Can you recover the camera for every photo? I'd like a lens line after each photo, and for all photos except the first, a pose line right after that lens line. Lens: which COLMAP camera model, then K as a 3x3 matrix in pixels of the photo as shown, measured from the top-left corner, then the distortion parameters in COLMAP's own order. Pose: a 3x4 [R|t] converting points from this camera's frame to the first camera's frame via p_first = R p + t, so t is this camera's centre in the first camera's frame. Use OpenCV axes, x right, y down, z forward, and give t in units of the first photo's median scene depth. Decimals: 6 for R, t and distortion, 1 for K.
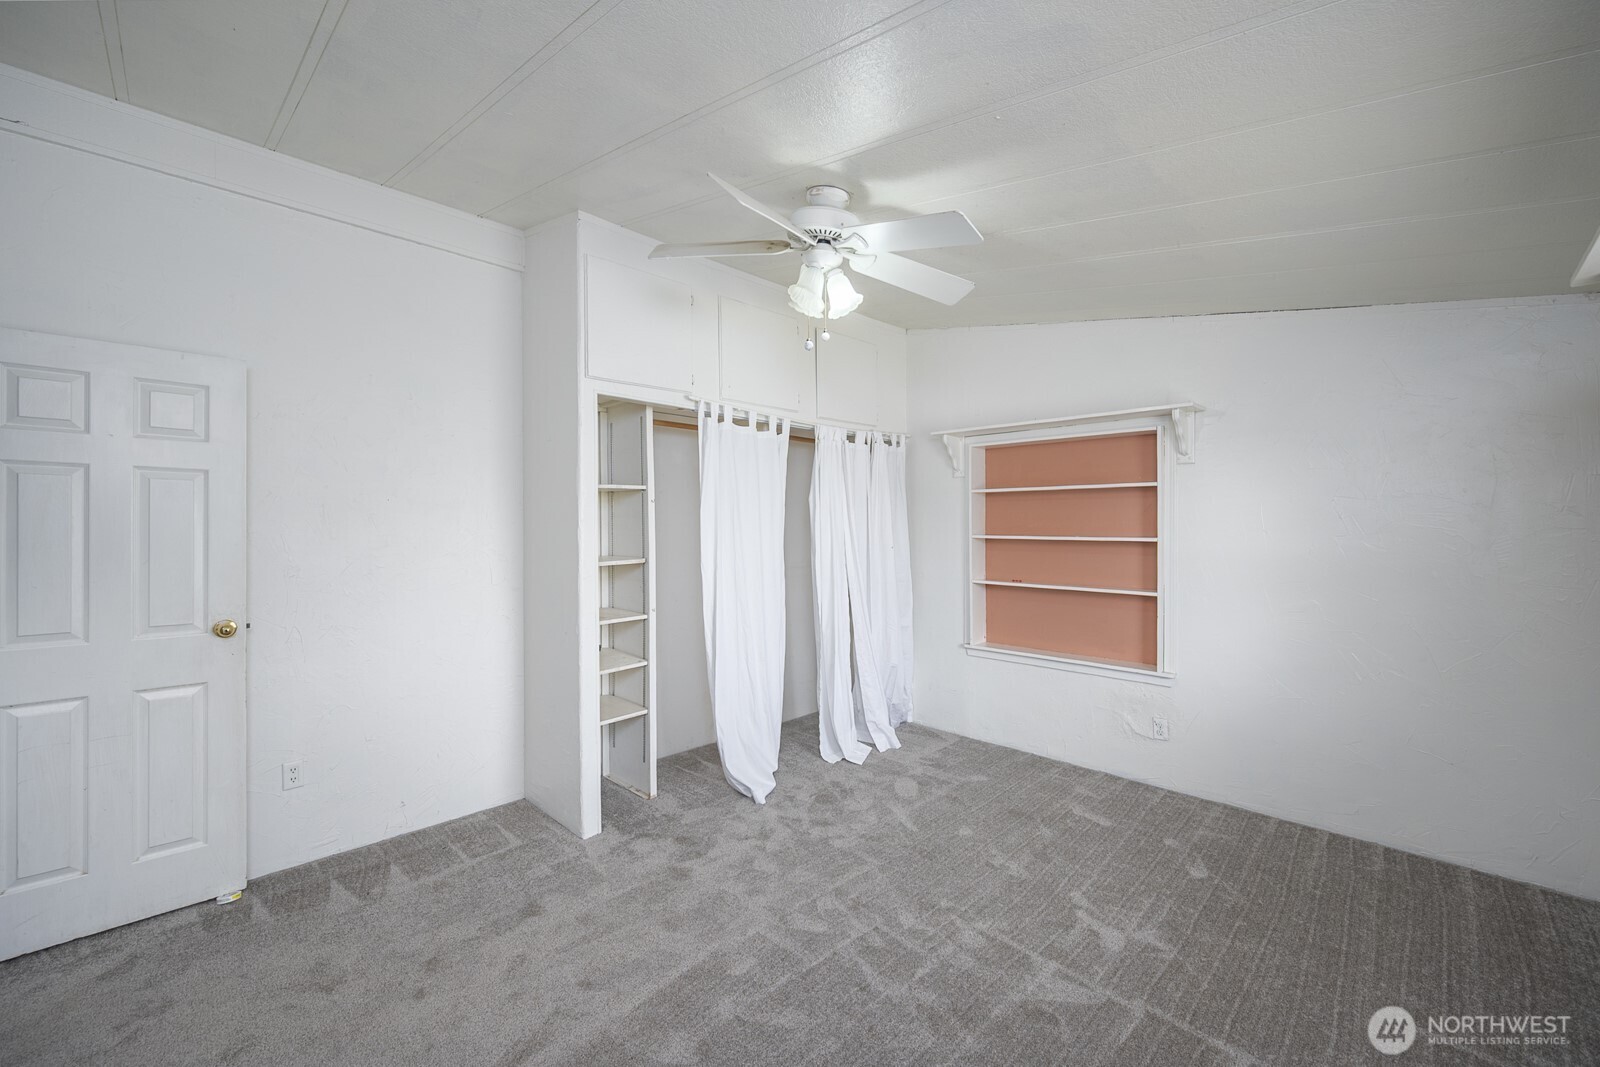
lens RADIAL K [[641.7, 0, 802.9], [0, 641.7, 529.1], [0, 0, 1]] dist [-0.000162, -0.000590]
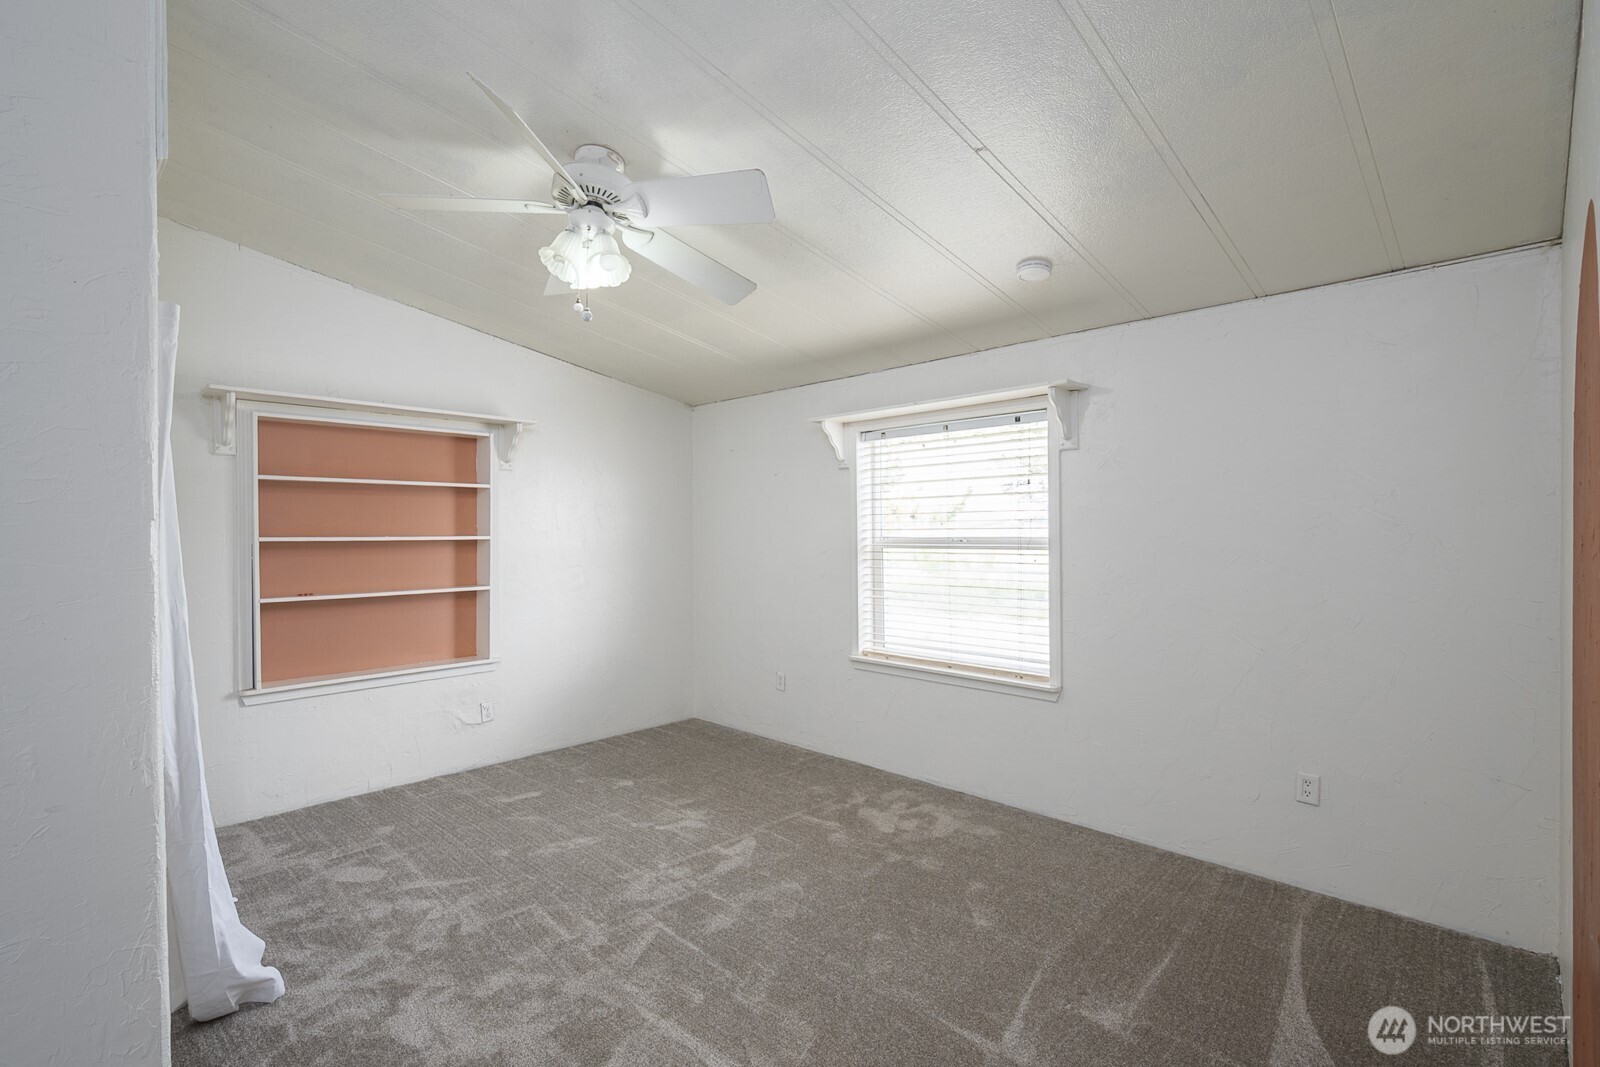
lens RADIAL K [[672.1, 0, 802.9], [0, 672.1, 531.8], [0, 0, 1]] dist [-0.002117, -0.000245]
pose [[0.023763, -0.003879, 0.999710, -0.599019], [0.010592, 0.999937, 0.003628, 0.008566], [-0.999661, 0.010503, 0.023803, 0.459764]]
